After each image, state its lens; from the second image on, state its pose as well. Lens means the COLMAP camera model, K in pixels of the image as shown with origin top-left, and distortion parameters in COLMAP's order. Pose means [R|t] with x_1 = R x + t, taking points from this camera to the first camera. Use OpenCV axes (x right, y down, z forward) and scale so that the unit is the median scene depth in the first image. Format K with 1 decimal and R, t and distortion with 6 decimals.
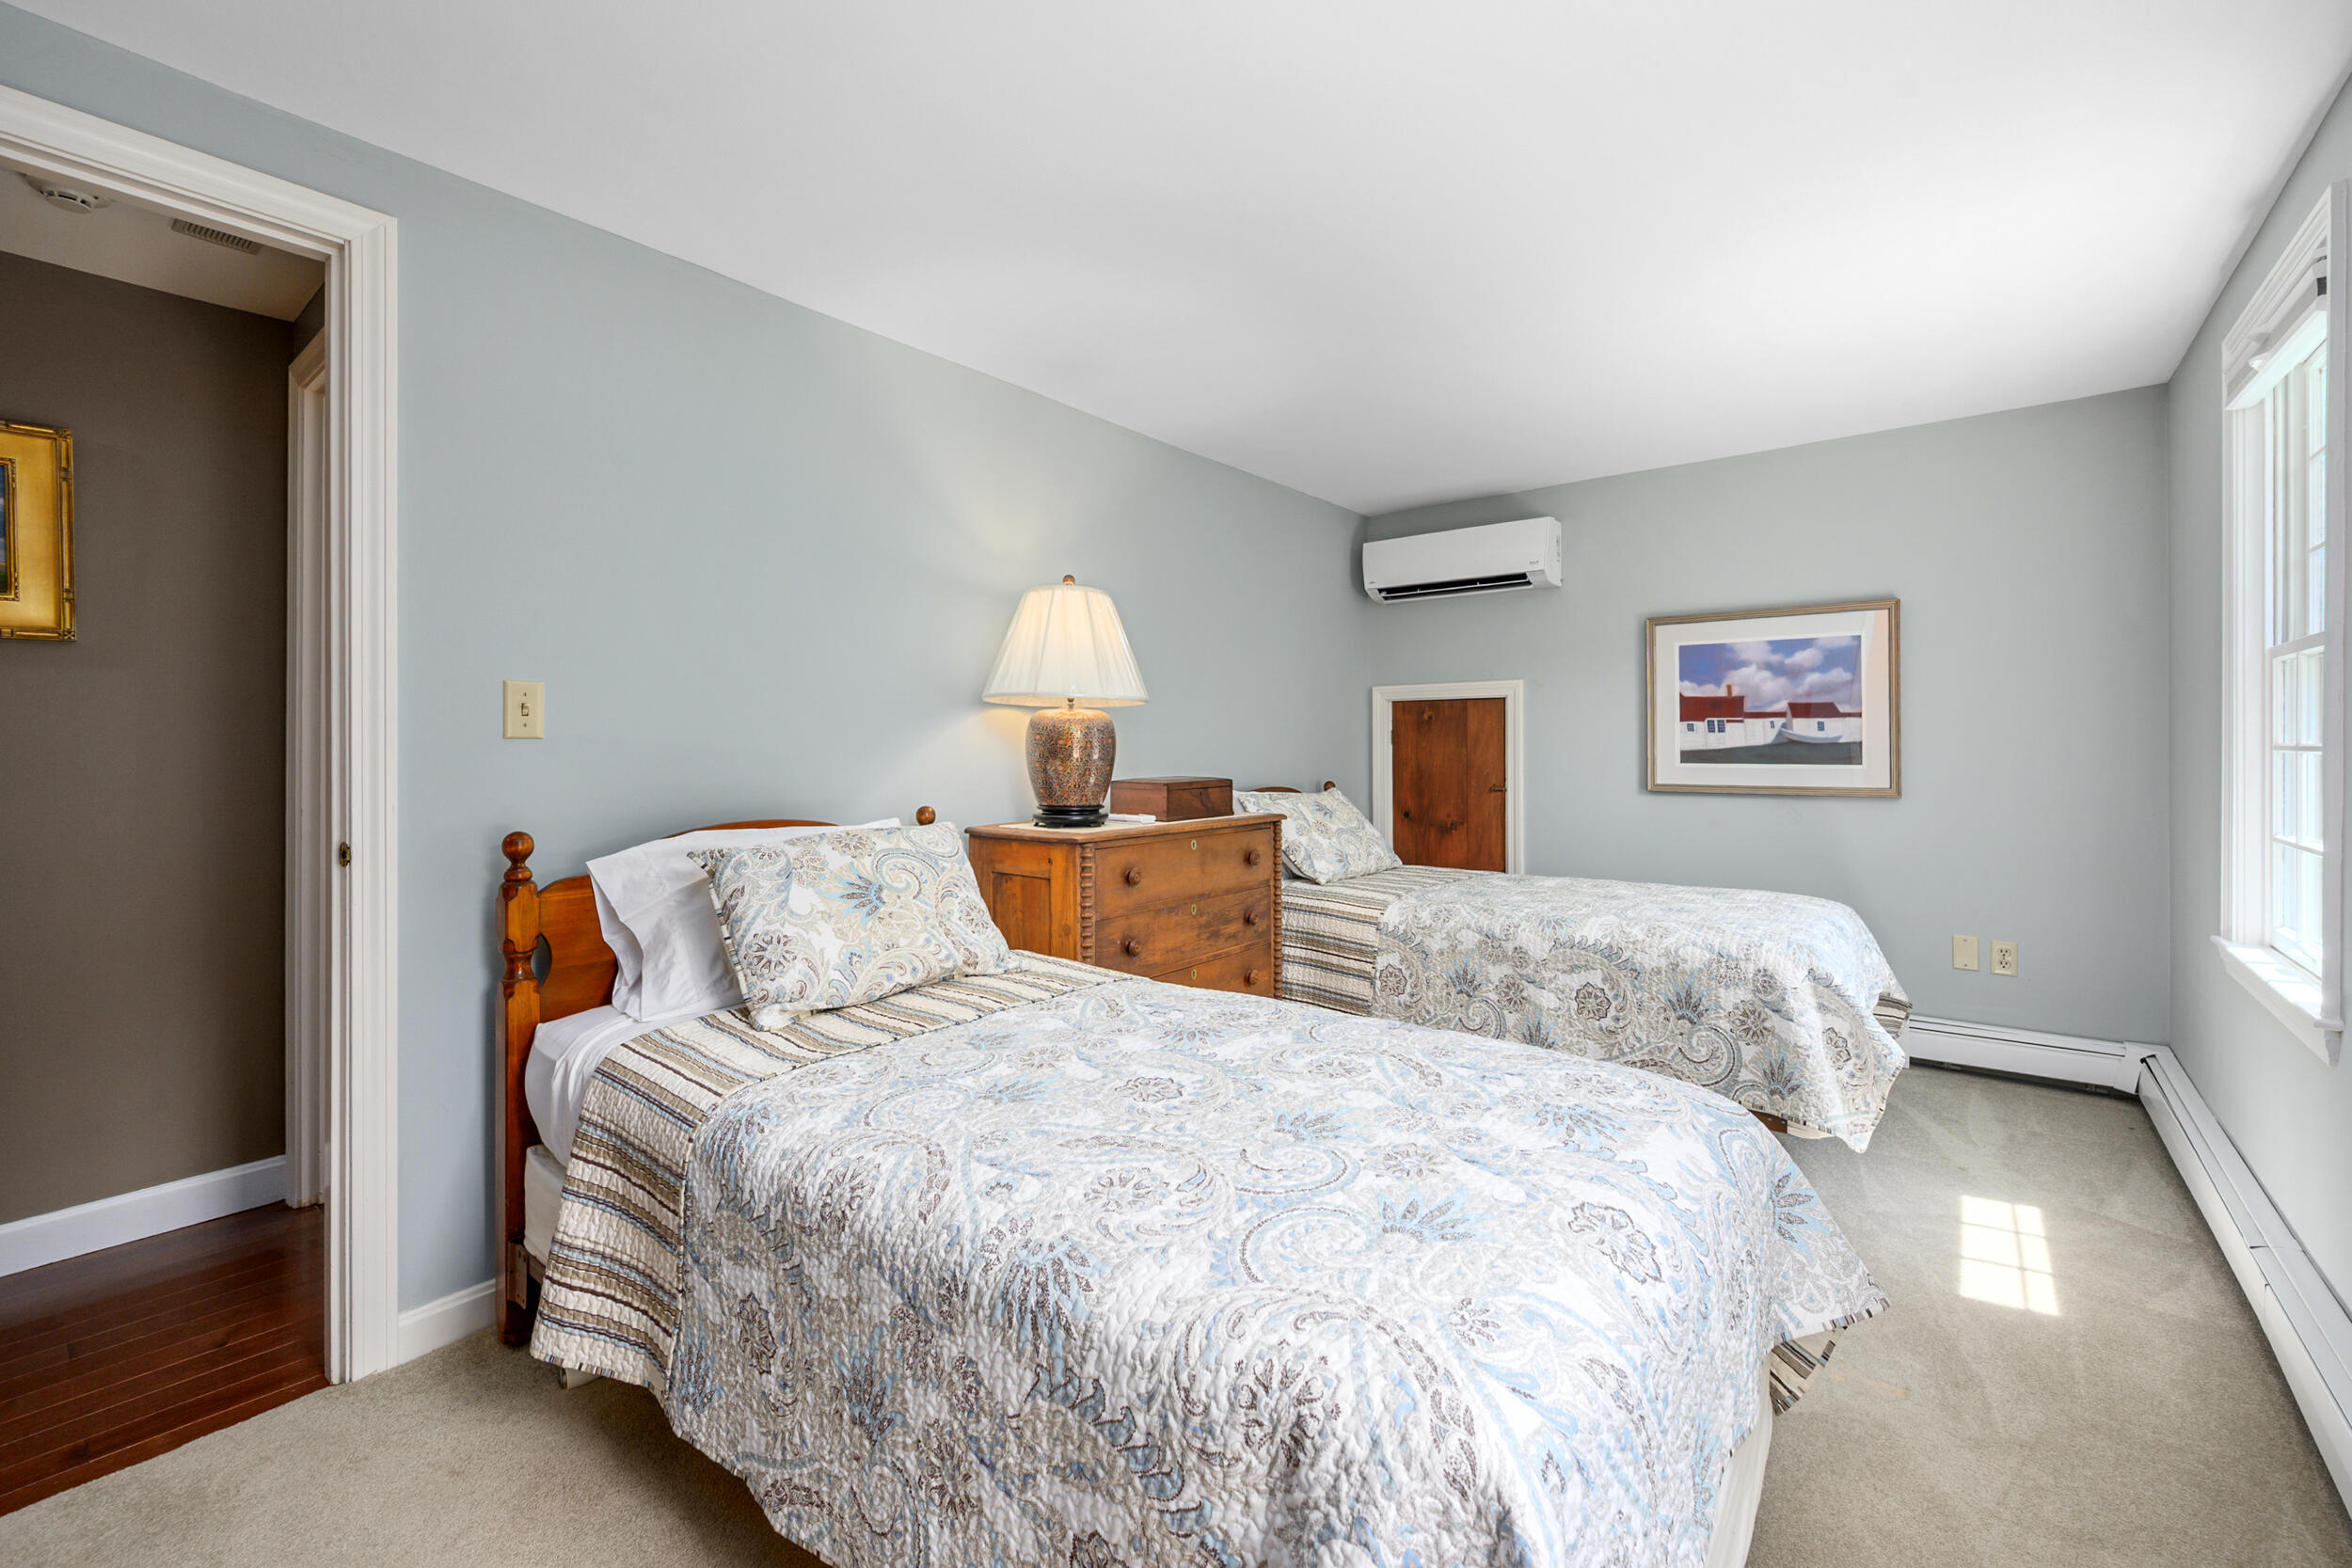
lens RADIAL K [[968.4, 0, 1201.6], [0, 968.4, 739.2], [0, 0, 1]] dist [-0.000241, 0.000159]
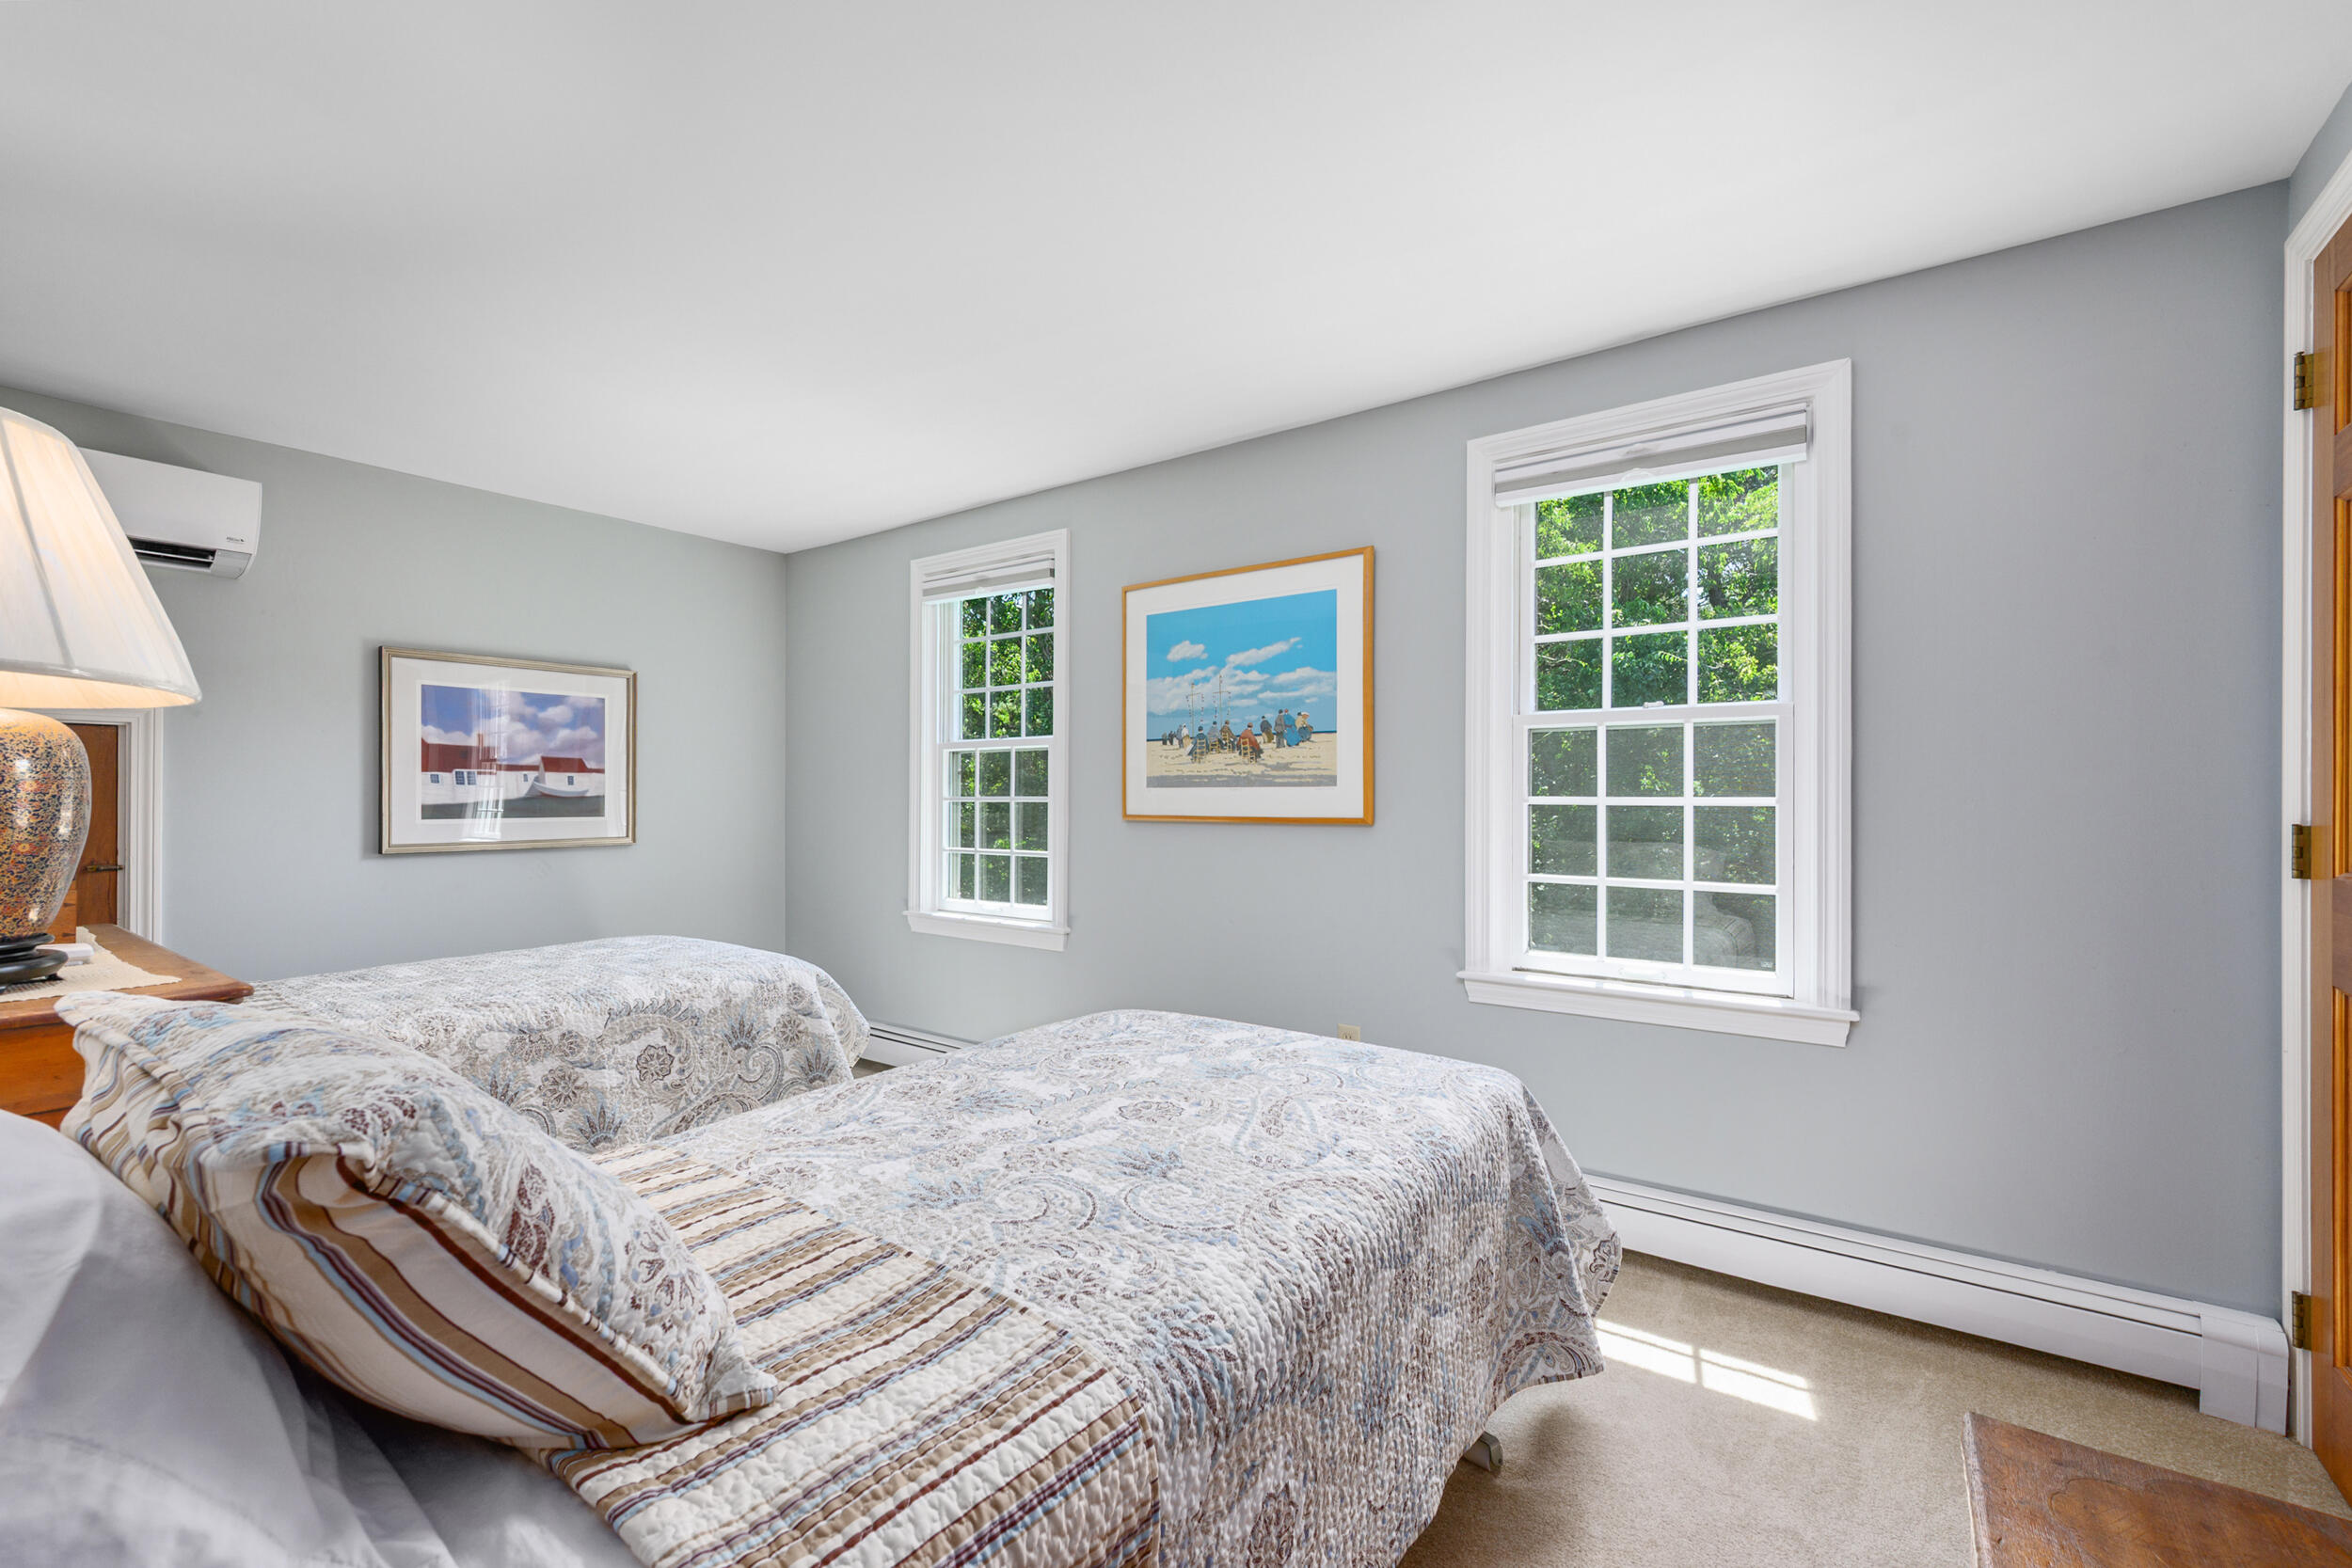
lens RADIAL K [[968.4, 0, 1172.8], [0, 968.4, 795.9], [0, 0, 1]] dist [-0.000241, 0.000159]
pose [[-0.020270, 0.002831, 0.999791, -0.539407], [-0.002408, 0.999993, -0.002880, 0.005950], [-0.999792, -0.002466, -0.020263, 0.475279]]
